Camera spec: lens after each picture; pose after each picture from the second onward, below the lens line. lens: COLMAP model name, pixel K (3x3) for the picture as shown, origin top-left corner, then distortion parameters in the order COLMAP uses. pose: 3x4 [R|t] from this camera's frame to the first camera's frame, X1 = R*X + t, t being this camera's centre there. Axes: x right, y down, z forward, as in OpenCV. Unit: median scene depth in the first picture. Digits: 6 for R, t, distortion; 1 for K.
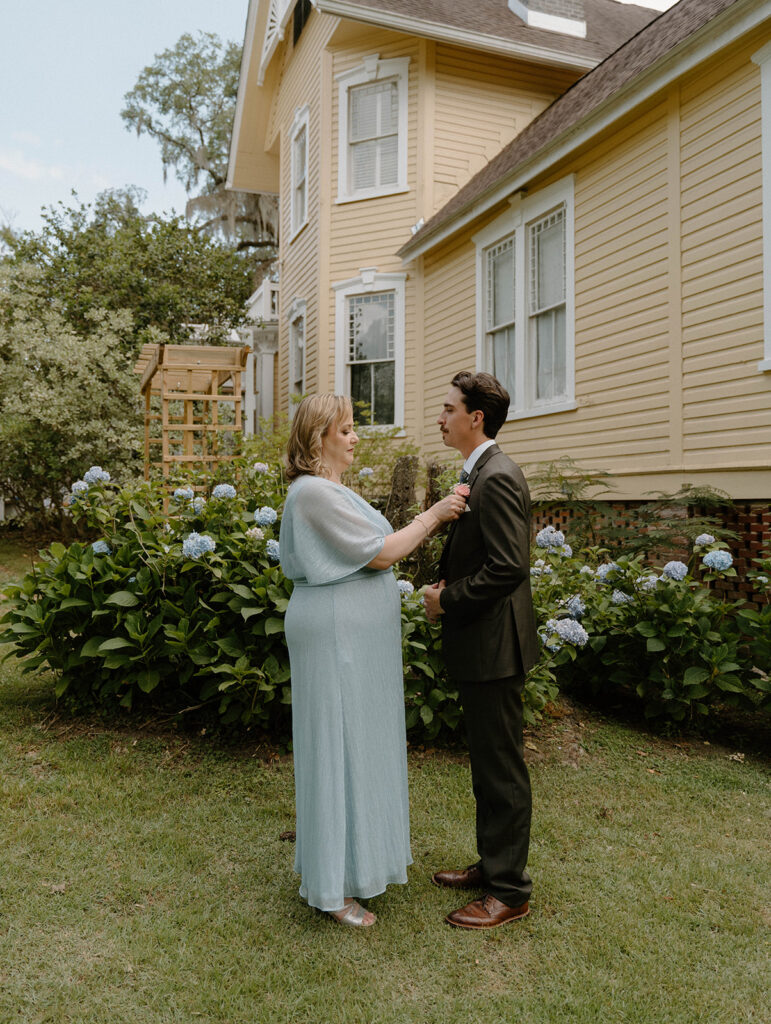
lens RADIAL K [[819.9, 0, 386.3], [0, 819.9, 478.2], [0, 0, 1]] dist [0.005061, -0.005517]
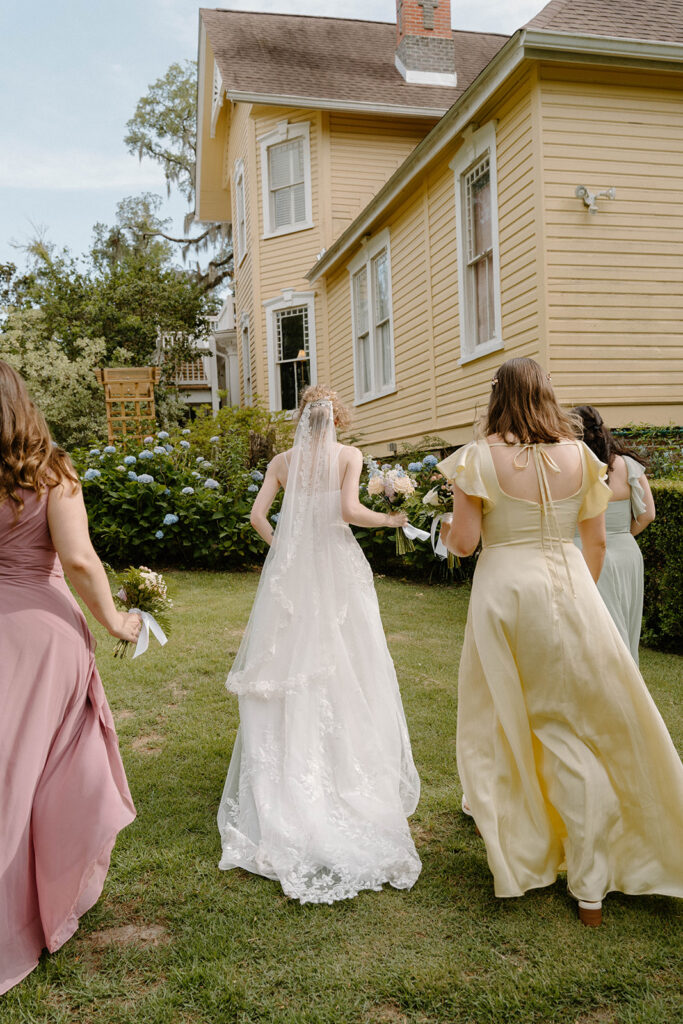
lens RADIAL K [[828.5, 0, 341.5], [0, 828.5, 512.0], [0, 0, 1]] dist [0.001859, 0.014143]
pose [[0.993238, -0.039004, -0.109352, 0.192462], [0.045664, 0.997209, 0.059072, 0.024430], [0.106743, -0.063666, 0.992246, -0.321241]]
